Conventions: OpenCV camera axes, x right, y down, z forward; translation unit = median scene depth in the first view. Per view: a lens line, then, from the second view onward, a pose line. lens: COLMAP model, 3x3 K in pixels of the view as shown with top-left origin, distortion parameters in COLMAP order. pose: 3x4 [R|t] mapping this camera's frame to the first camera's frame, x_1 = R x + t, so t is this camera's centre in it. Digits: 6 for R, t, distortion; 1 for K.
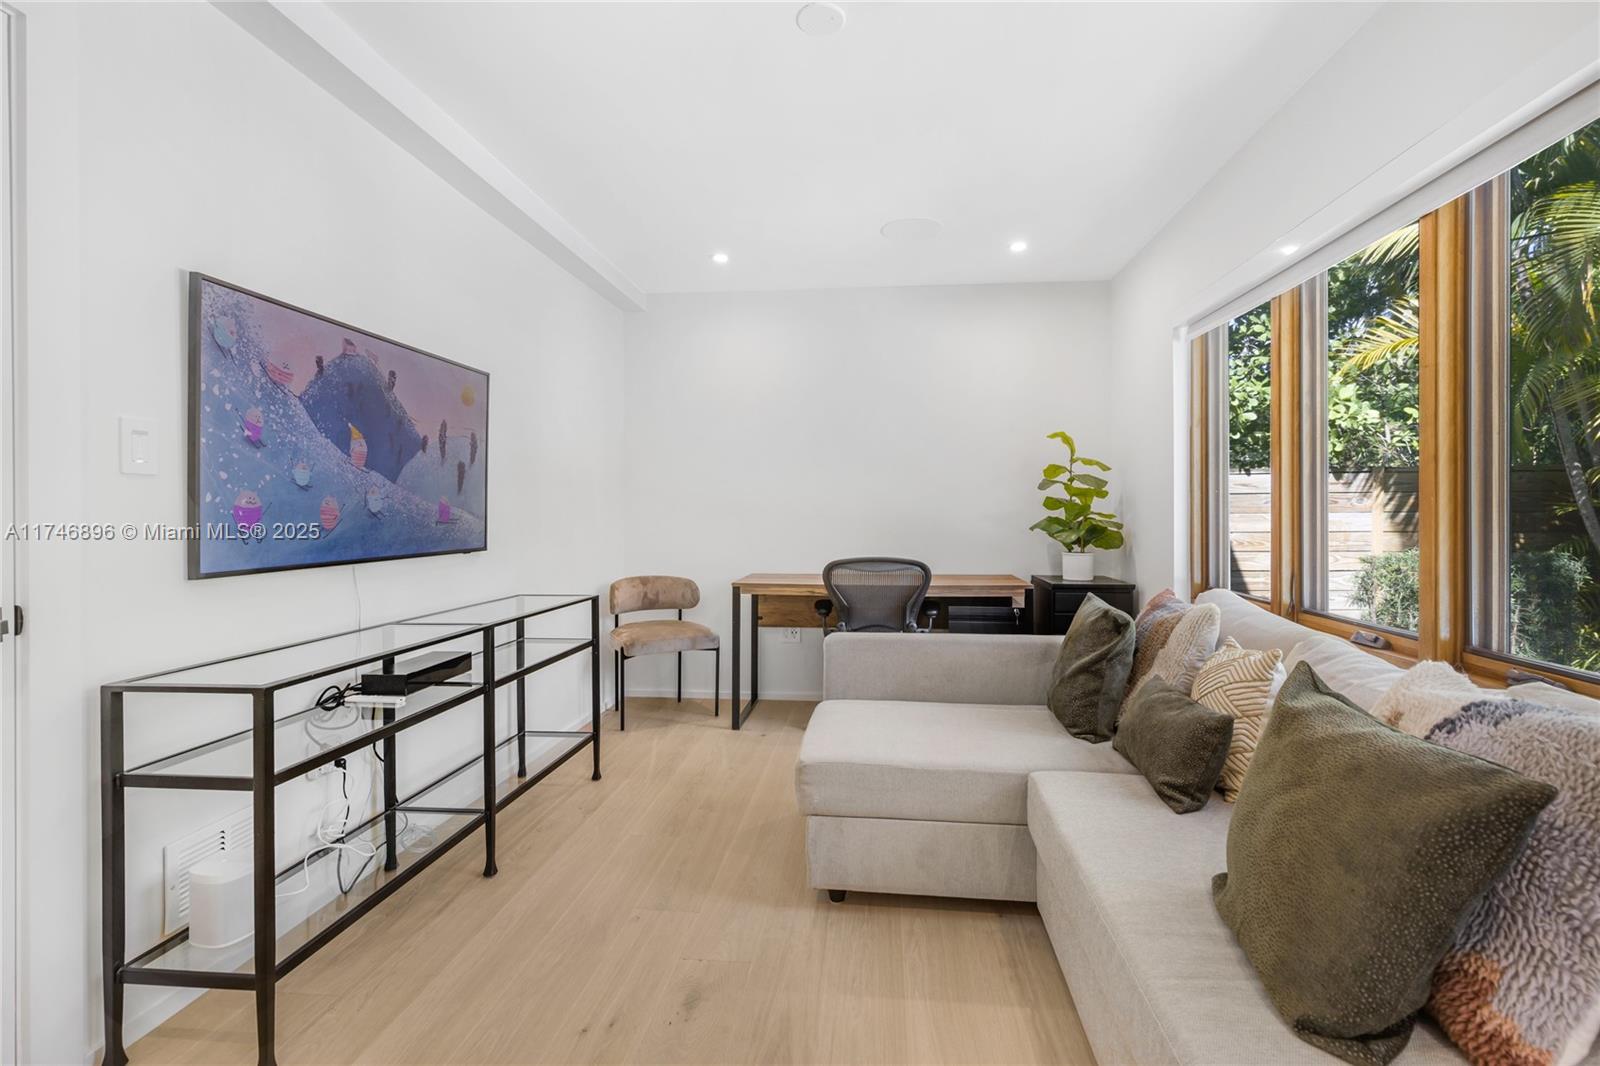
lens RADIAL K [[728.5, 0, 807.1], [0, 728.5, 511.3], [0, 0, 1]] dist [0.006068, 0.000120]
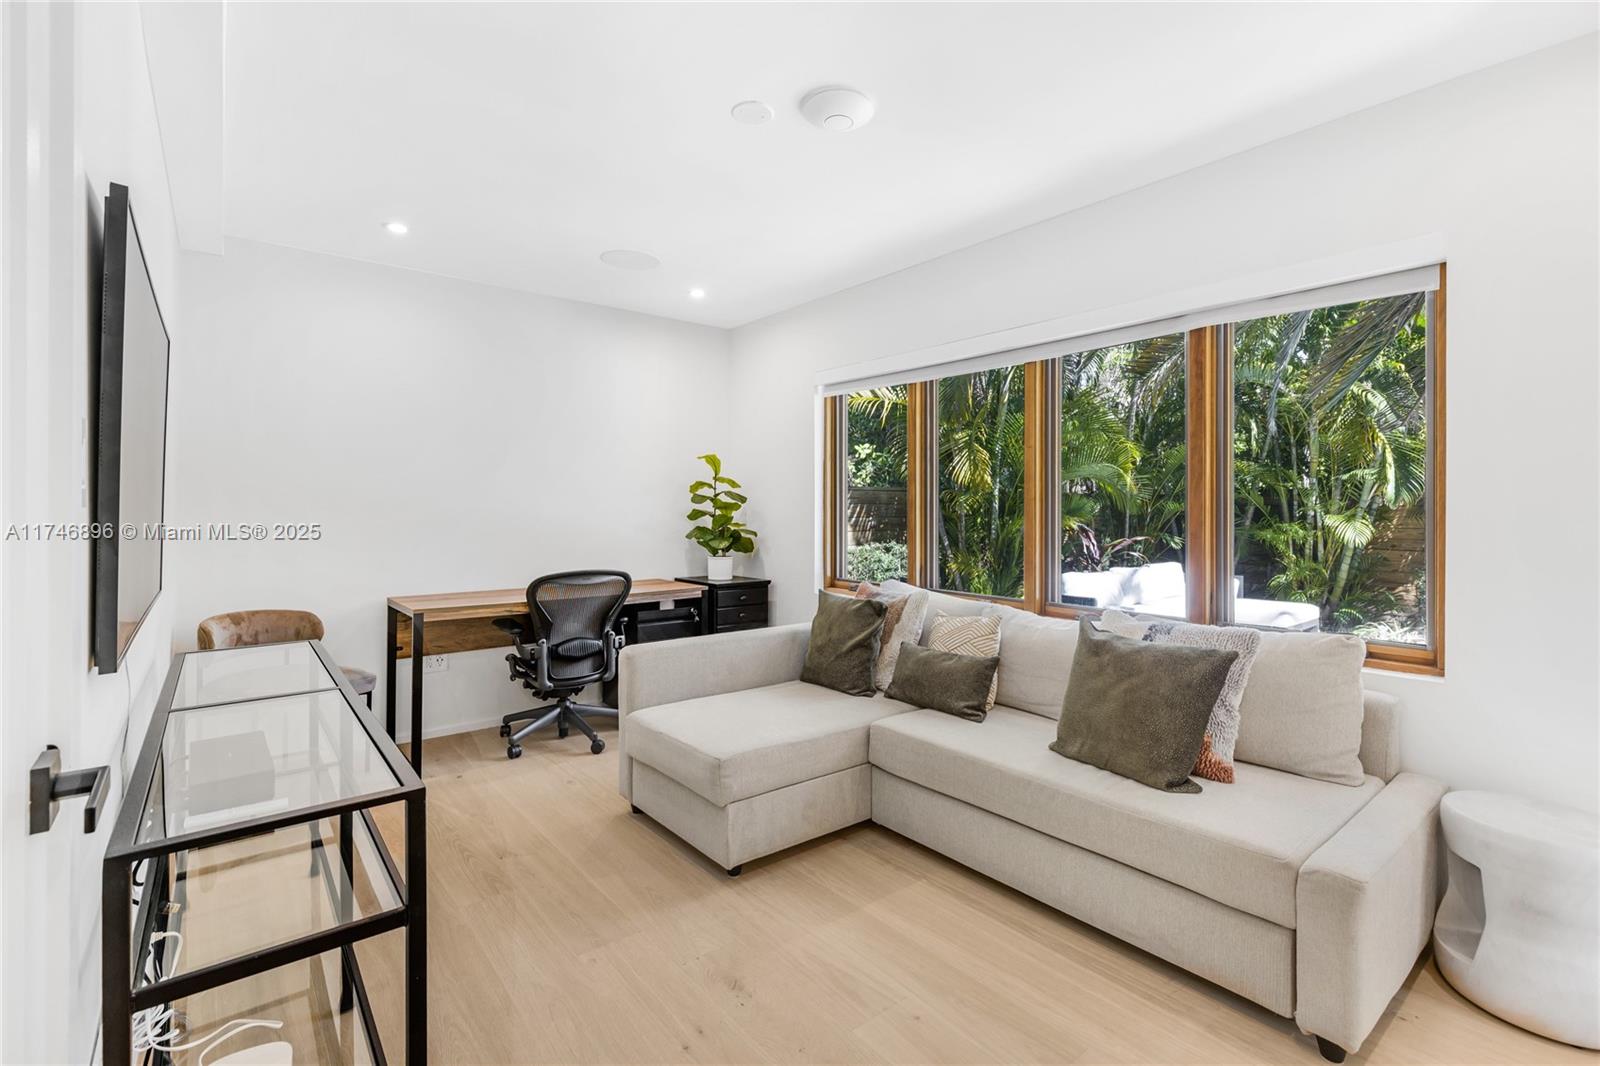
lens RADIAL K [[727.2, 0, 806.8], [0, 727.2, 506.6], [0, 0, 1]] dist [0.004956, -0.000620]
pose [[0.711827, 0.004981, 0.702337, -0.395166], [-0.002833, 0.999987, -0.004222, -0.021953], [-0.702349, 0.001016, 0.711832, 0.063083]]
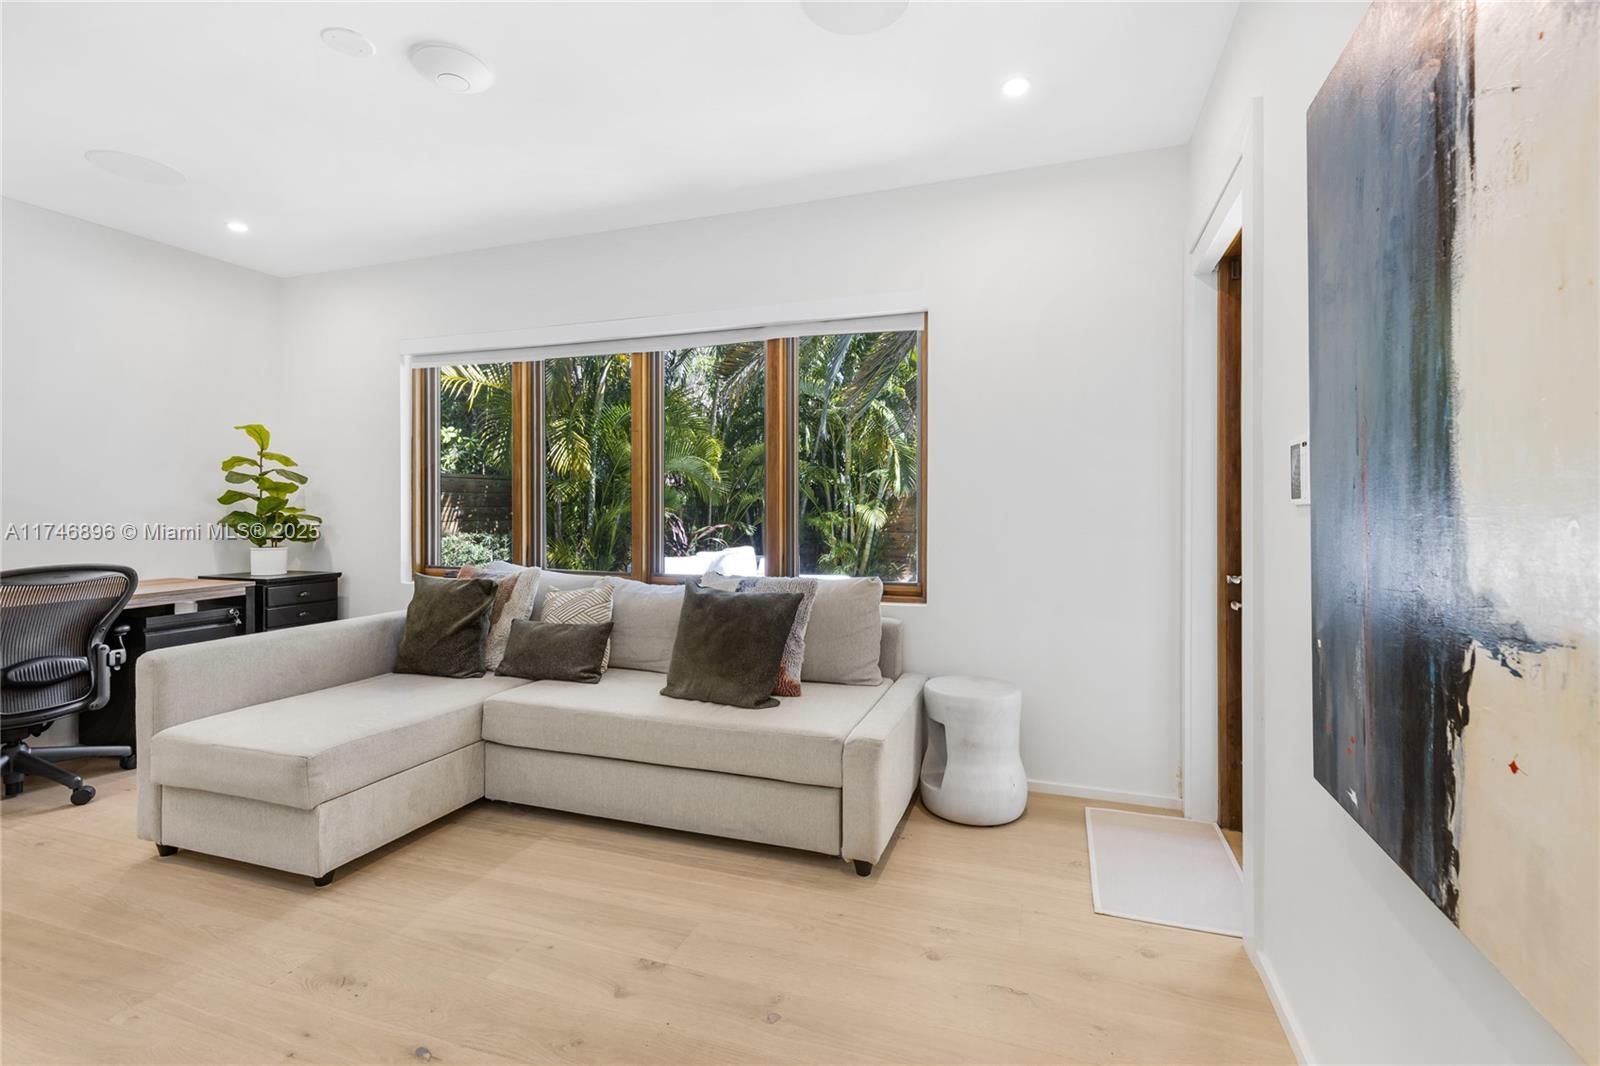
lens RADIAL K [[727.2, 0, 806.8], [0, 727.2, 506.6], [0, 0, 1]] dist [0.004956, -0.000620]
pose [[0.237215, 0.000761, 0.971457, -0.460852], [-0.000554, 1.000000, -0.000649, 0.001372], [-0.971457, -0.000384, 0.237216, 0.056409]]
